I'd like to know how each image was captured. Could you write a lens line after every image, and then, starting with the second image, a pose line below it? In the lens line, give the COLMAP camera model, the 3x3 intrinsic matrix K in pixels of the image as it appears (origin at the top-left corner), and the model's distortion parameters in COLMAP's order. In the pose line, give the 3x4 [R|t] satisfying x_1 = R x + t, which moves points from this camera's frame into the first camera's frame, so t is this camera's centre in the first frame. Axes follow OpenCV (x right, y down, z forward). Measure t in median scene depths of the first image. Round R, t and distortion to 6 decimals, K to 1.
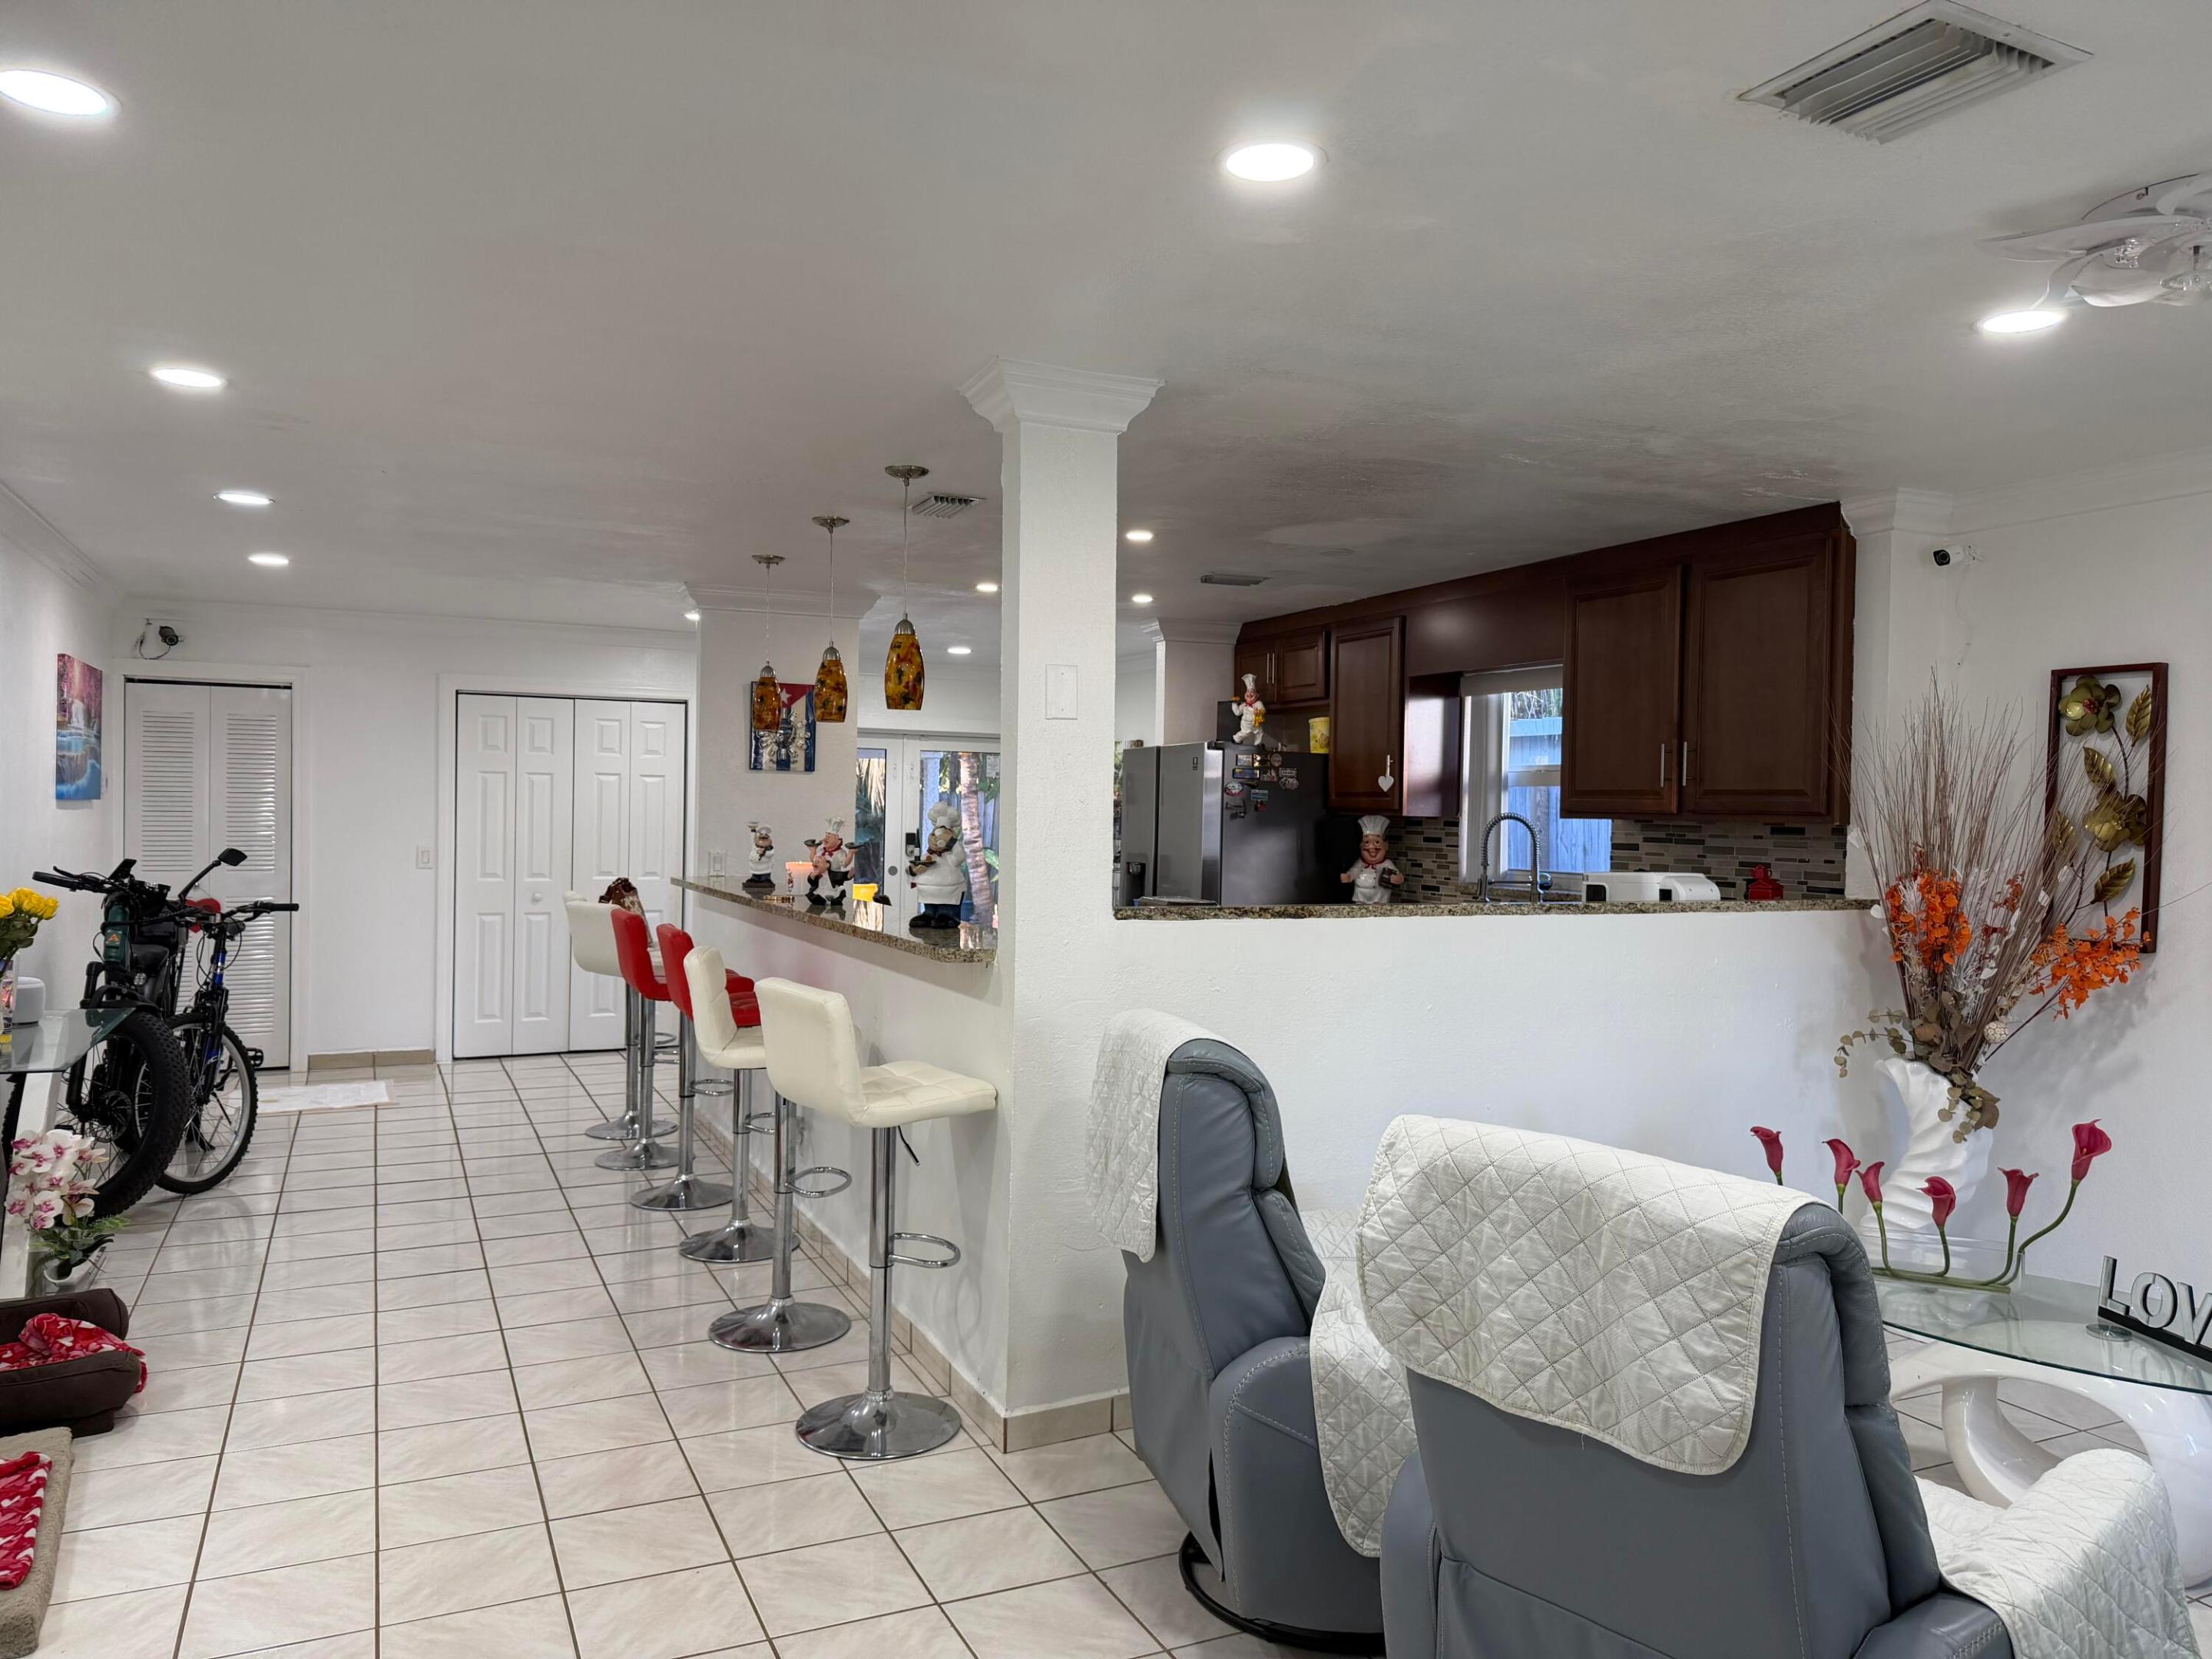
lens RADIAL K [[1545.6, 0, 1106.0], [0, 1545.6, 829.5], [0, 0, 1]] dist [0.094266, -0.140522]
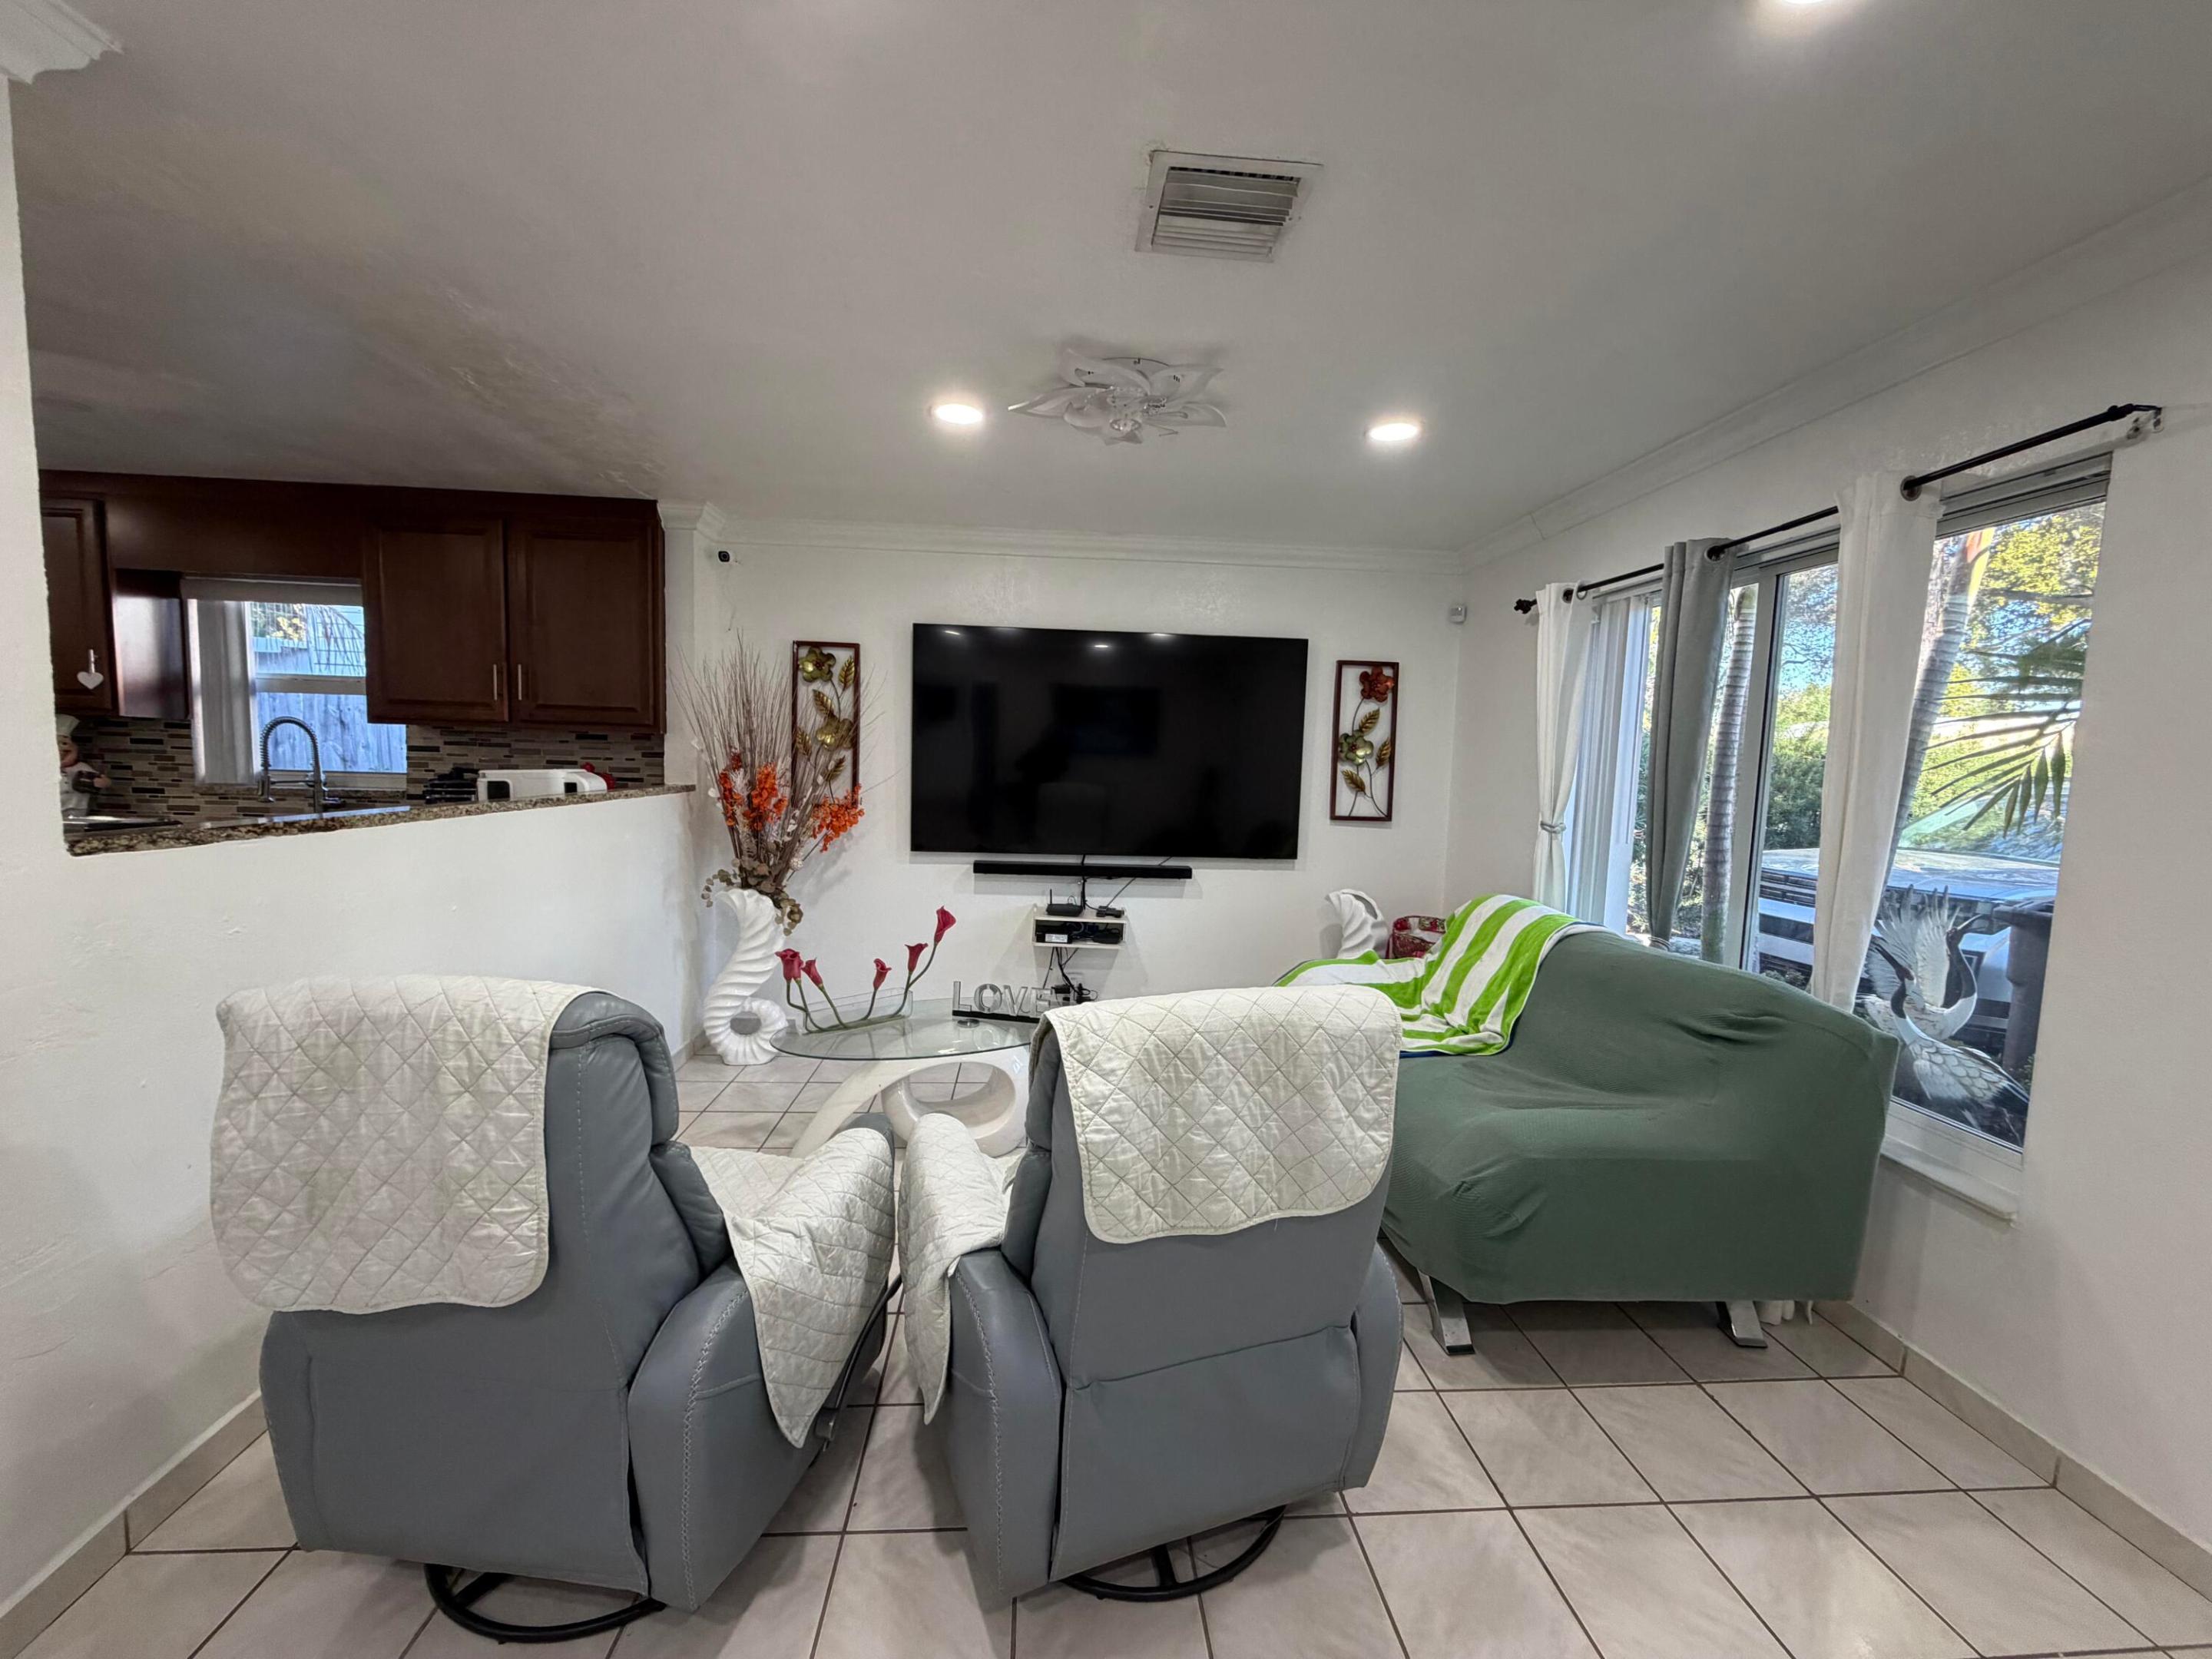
lens RADIAL K [[877.3, 0, 1106.0], [0, 877.3, 829.5], [0, 0, 1]] dist [-0.000299, -0.000488]
pose [[0.357320, -0.083870, 0.930209, -0.150075], [-0.010855, 0.995520, 0.093929, 0.005171], [-0.933919, -0.043660, 0.354809, 0.363931]]
